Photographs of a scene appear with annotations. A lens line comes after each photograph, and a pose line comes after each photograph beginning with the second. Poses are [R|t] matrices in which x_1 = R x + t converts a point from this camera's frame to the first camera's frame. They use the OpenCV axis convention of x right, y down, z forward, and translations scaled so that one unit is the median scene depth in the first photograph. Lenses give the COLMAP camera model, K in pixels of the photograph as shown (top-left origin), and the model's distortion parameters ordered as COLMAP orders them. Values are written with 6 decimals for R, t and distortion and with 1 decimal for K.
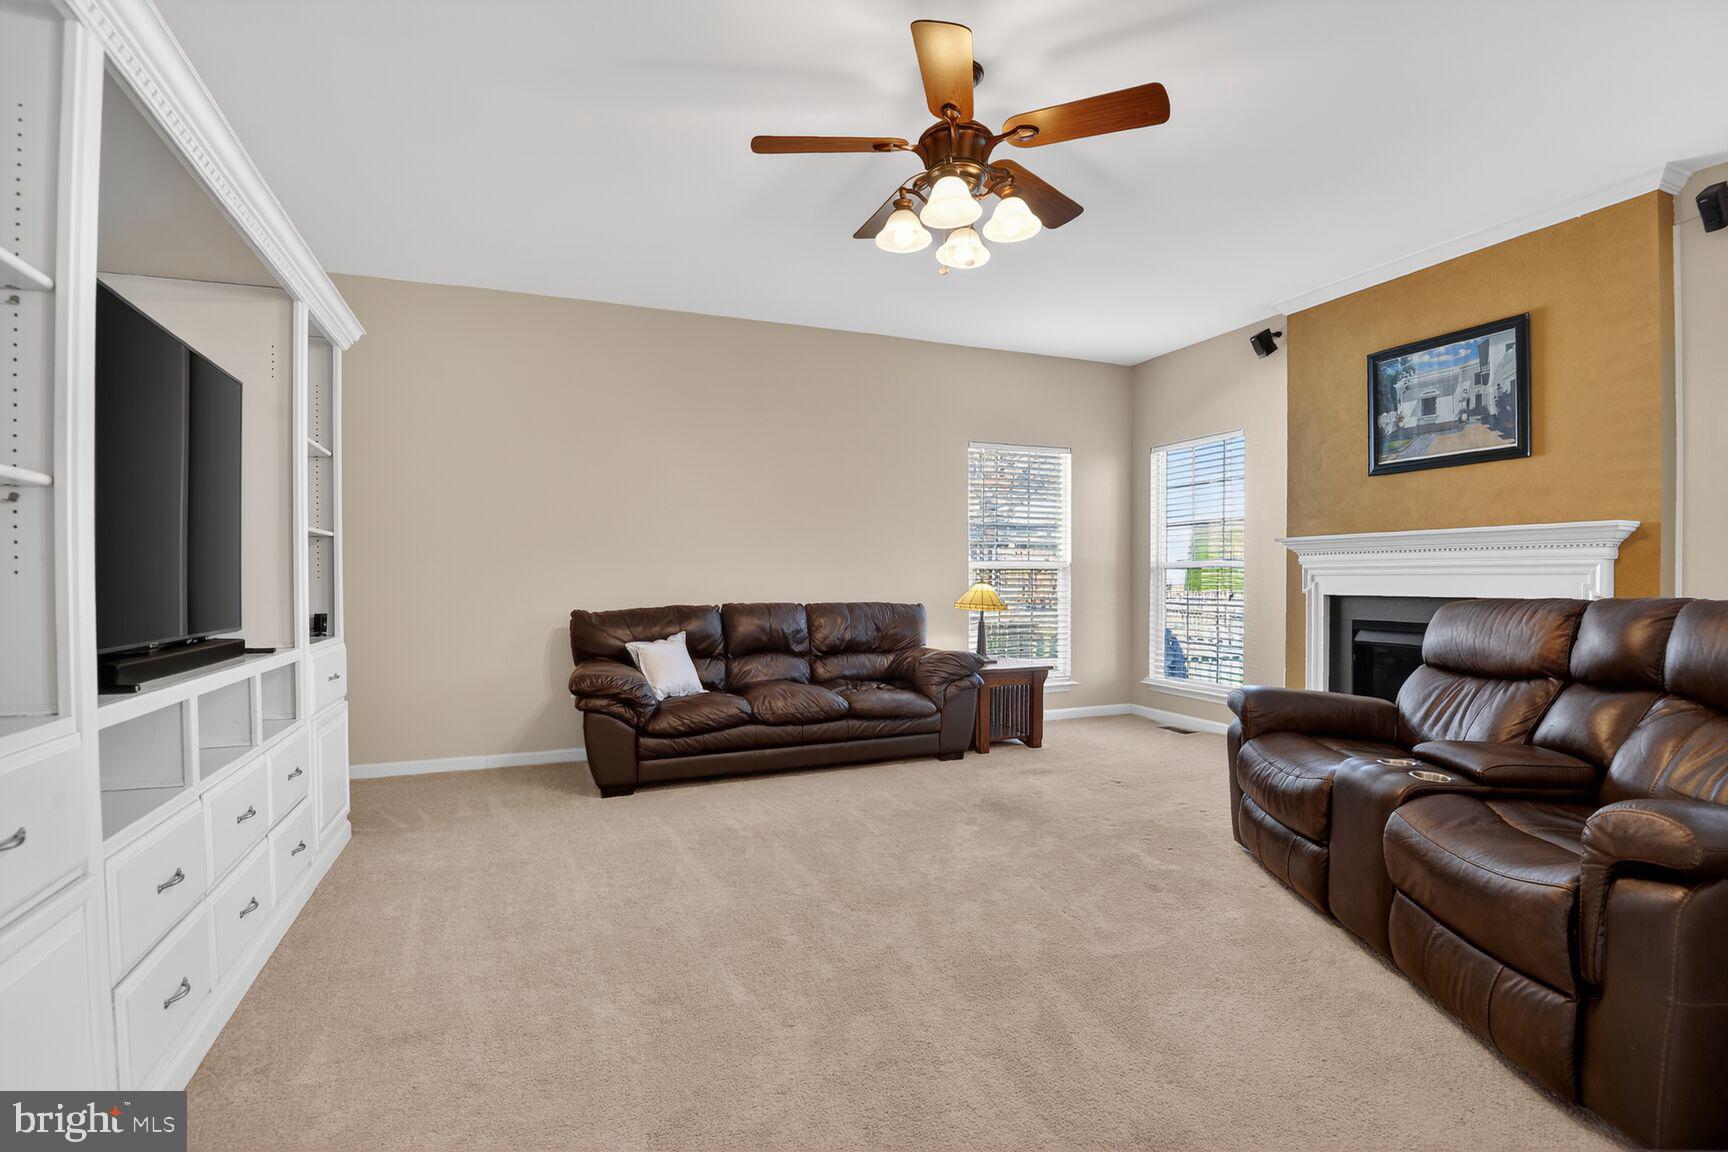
lens RADIAL K [[816.8, 0, 884.8], [0, 816.8, 585.5], [0, 0, 1]] dist [-0.039781, -0.000810]
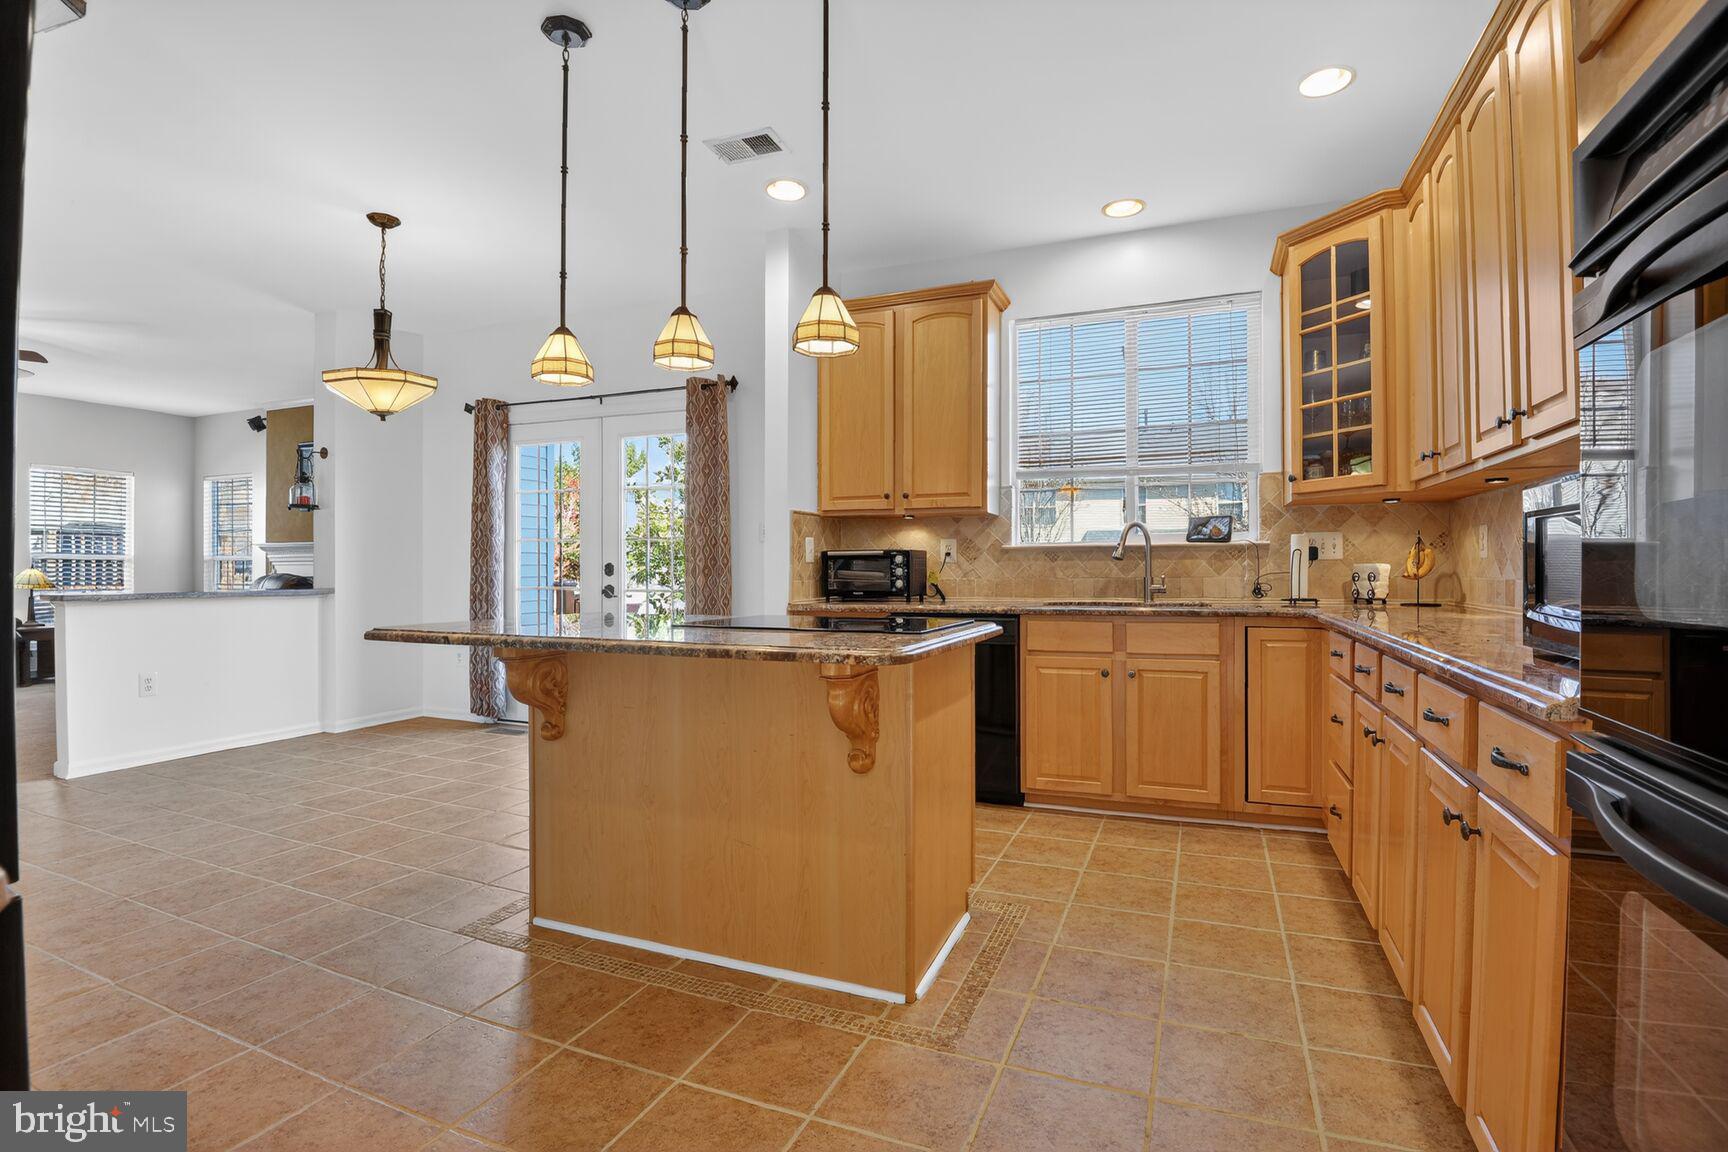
lens RADIAL K [[813.0, 0, 864.3], [0, 813.0, 563.0], [0, 0, 1]] dist [-0.025058, -0.000733]
pose [[0.701091, 0.007110, 0.713037, 0.260959], [0.005026, 0.999876, -0.014911, 0.018971], [-0.713054, 0.014038, 0.700968, -1.461677]]
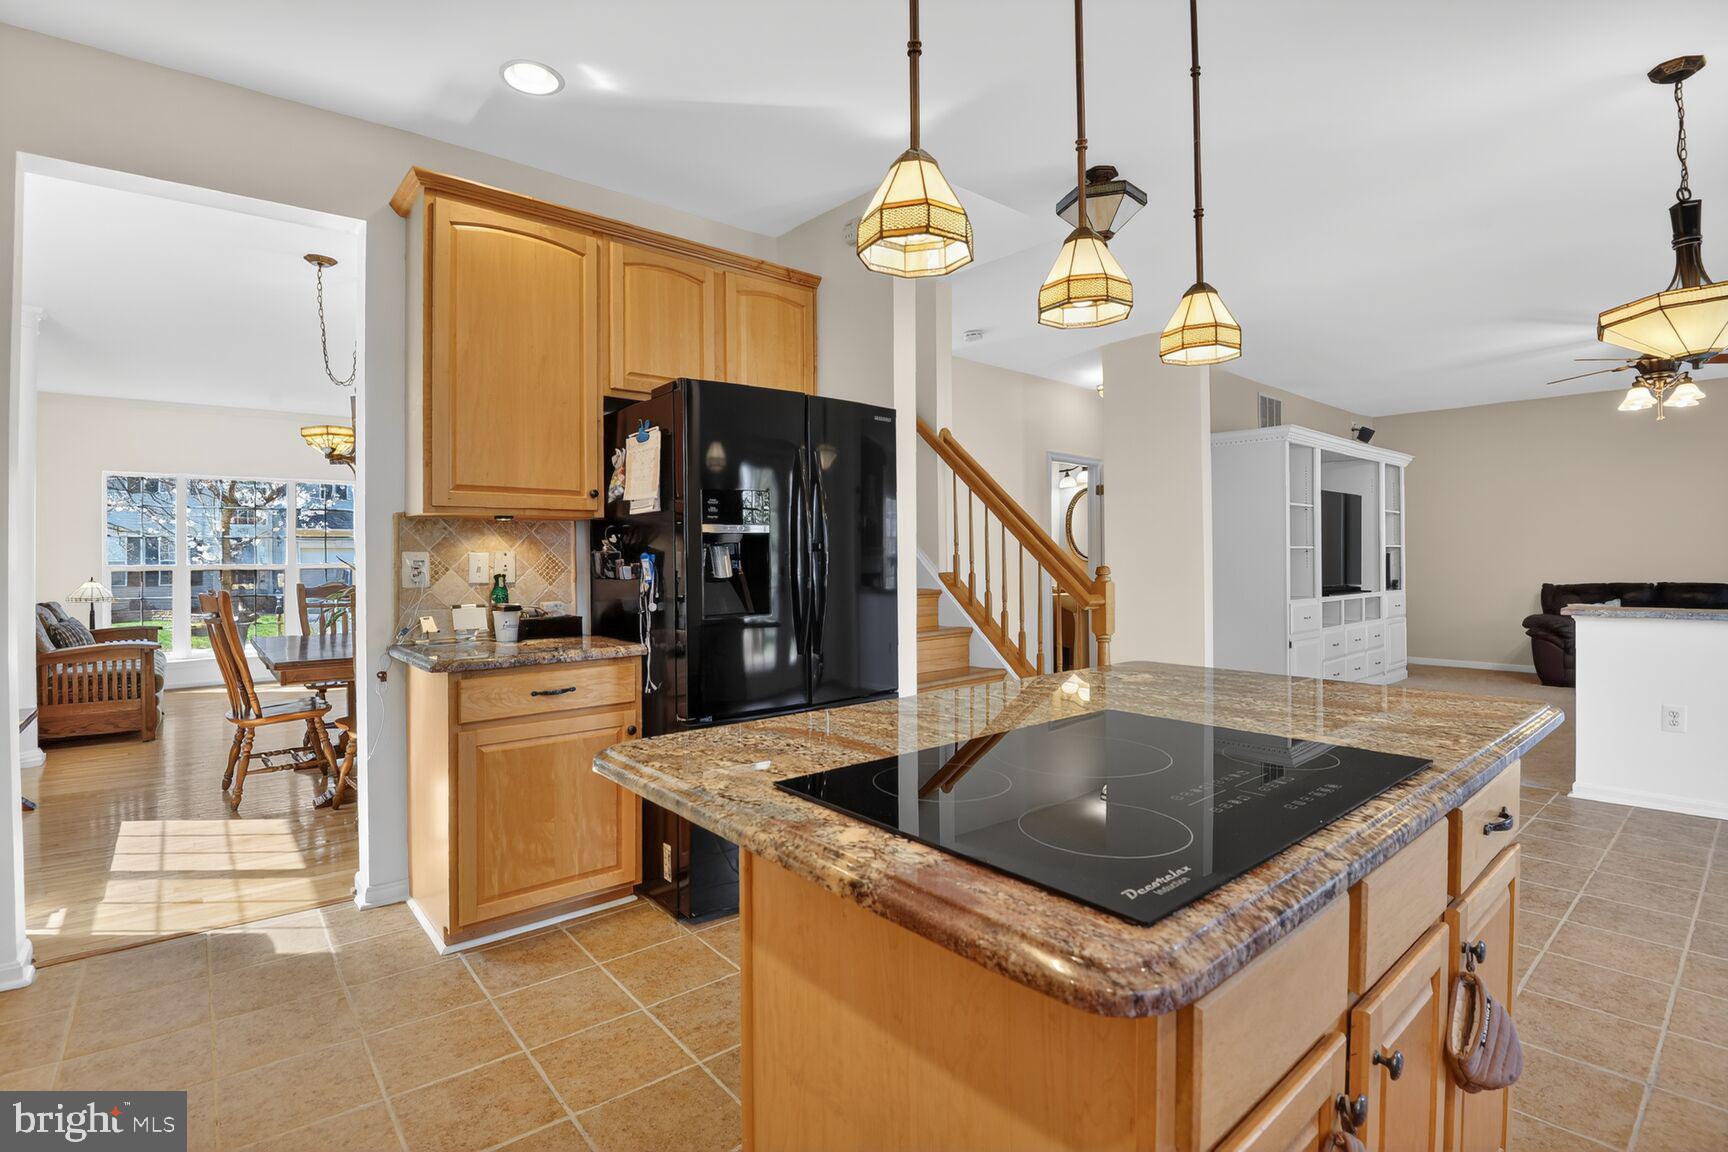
lens RADIAL K [[813.0, 0, 864.3], [0, 813.0, 563.0], [0, 0, 1]] dist [-0.025058, -0.000733]
pose [[0.313737, 0.010703, -0.949450, 0.997097], [-0.005493, 0.999940, 0.009458, -0.025284], [0.949494, 0.002248, 0.313777, -1.154987]]
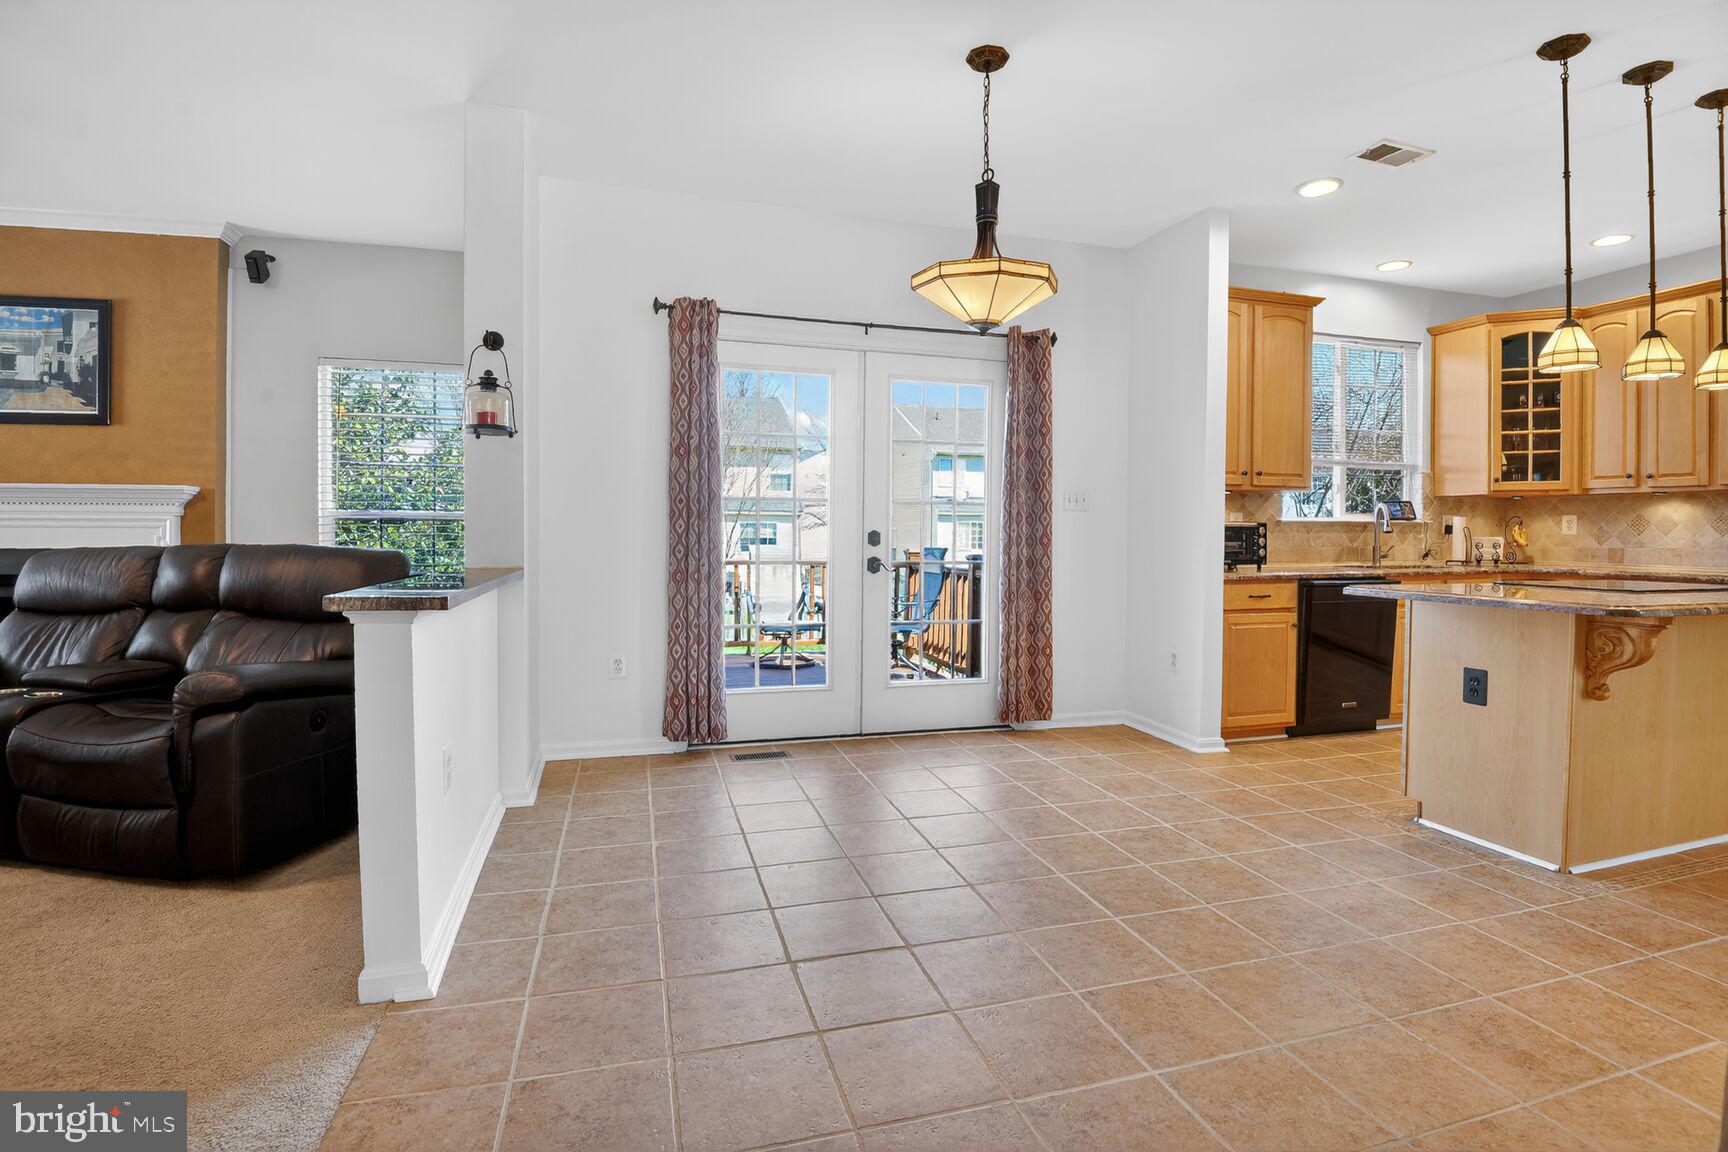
lens RADIAL K [[816.1, 0, 865.2], [0, 816.1, 550.5], [0, 0, 1]] dist [-0.031509, -0.006179]
pose [[0.105868, -0.017229, 0.994231, -0.218567], [0.003481, 0.999850, 0.016955, 0.004634], [-0.994374, 0.001666, 0.105913, -0.219771]]
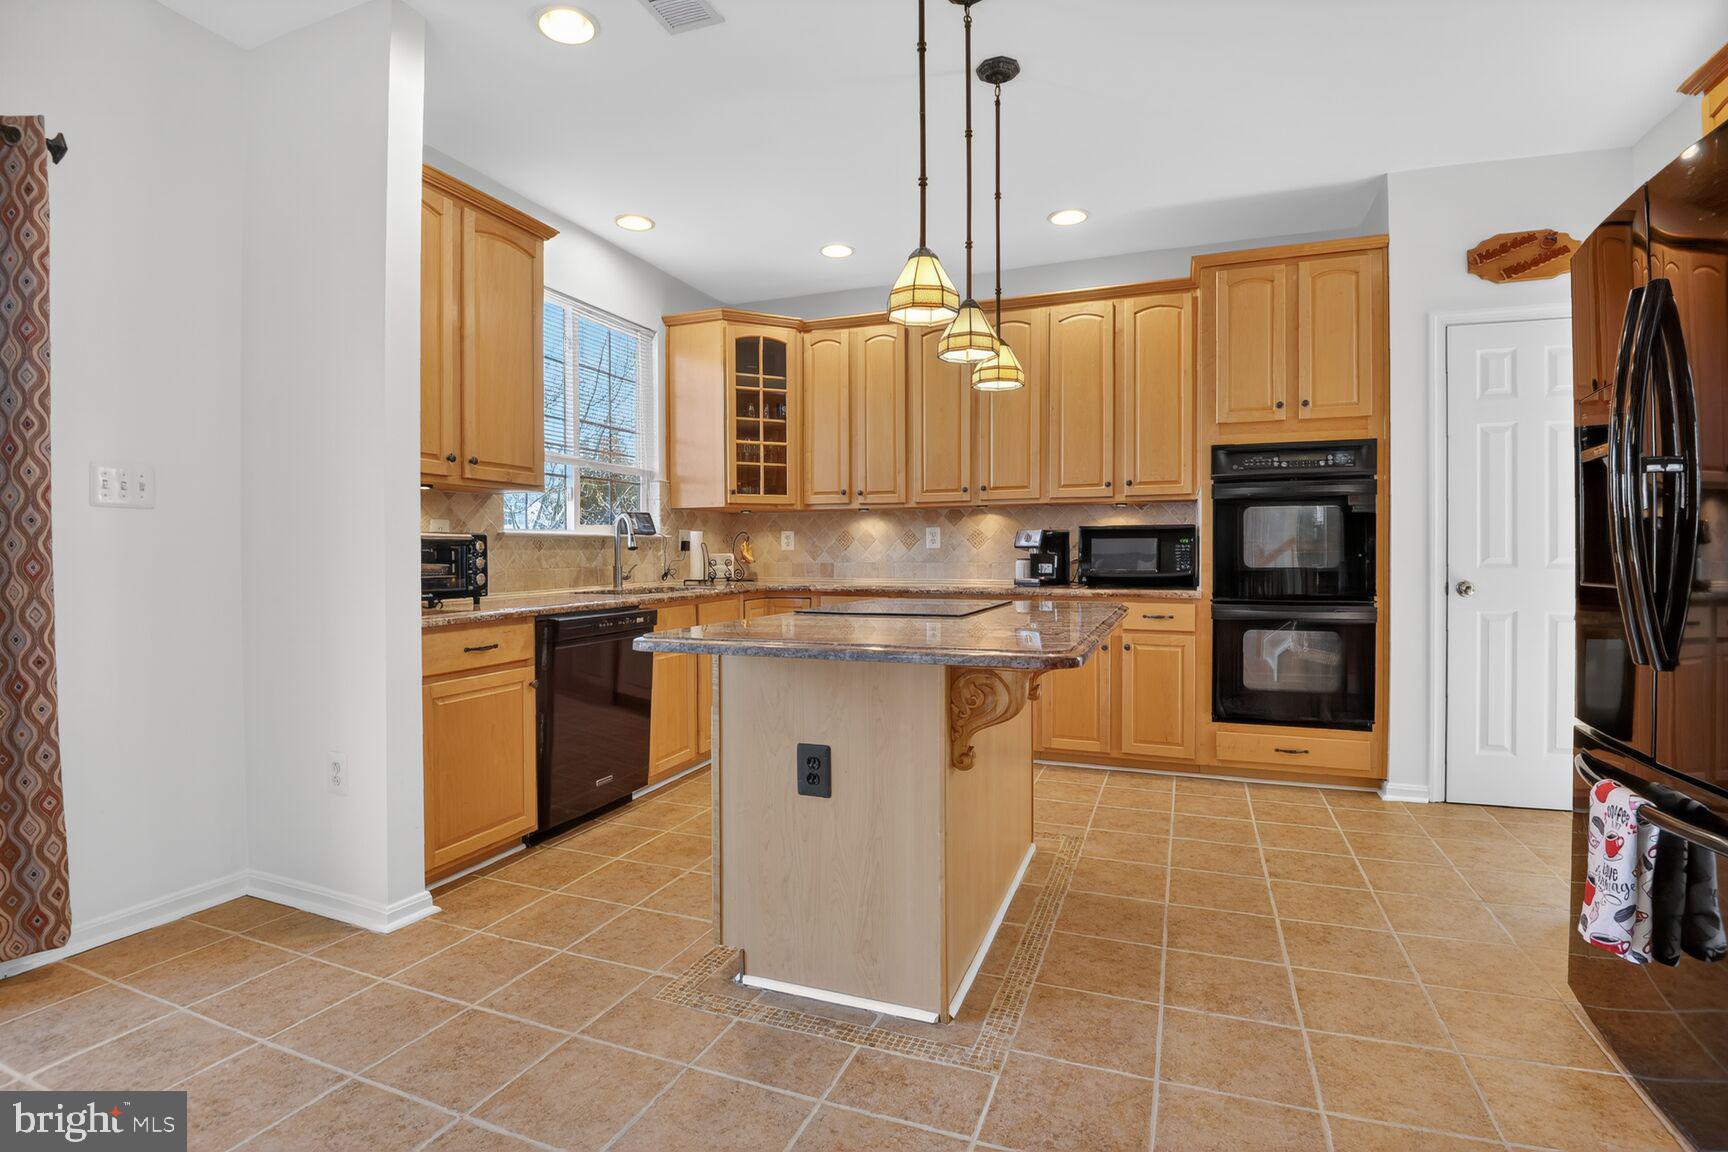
lens RADIAL K [[813.0, 0, 864.3], [0, 813.0, 563.0], [0, 0, 1]] dist [-0.025058, -0.000733]
pose [[-0.724440, -0.000384, 0.689338, 0.232262], [0.012866, 0.999818, 0.014078, 0.007950], [-0.689218, 0.019067, -0.724303, -0.367675]]
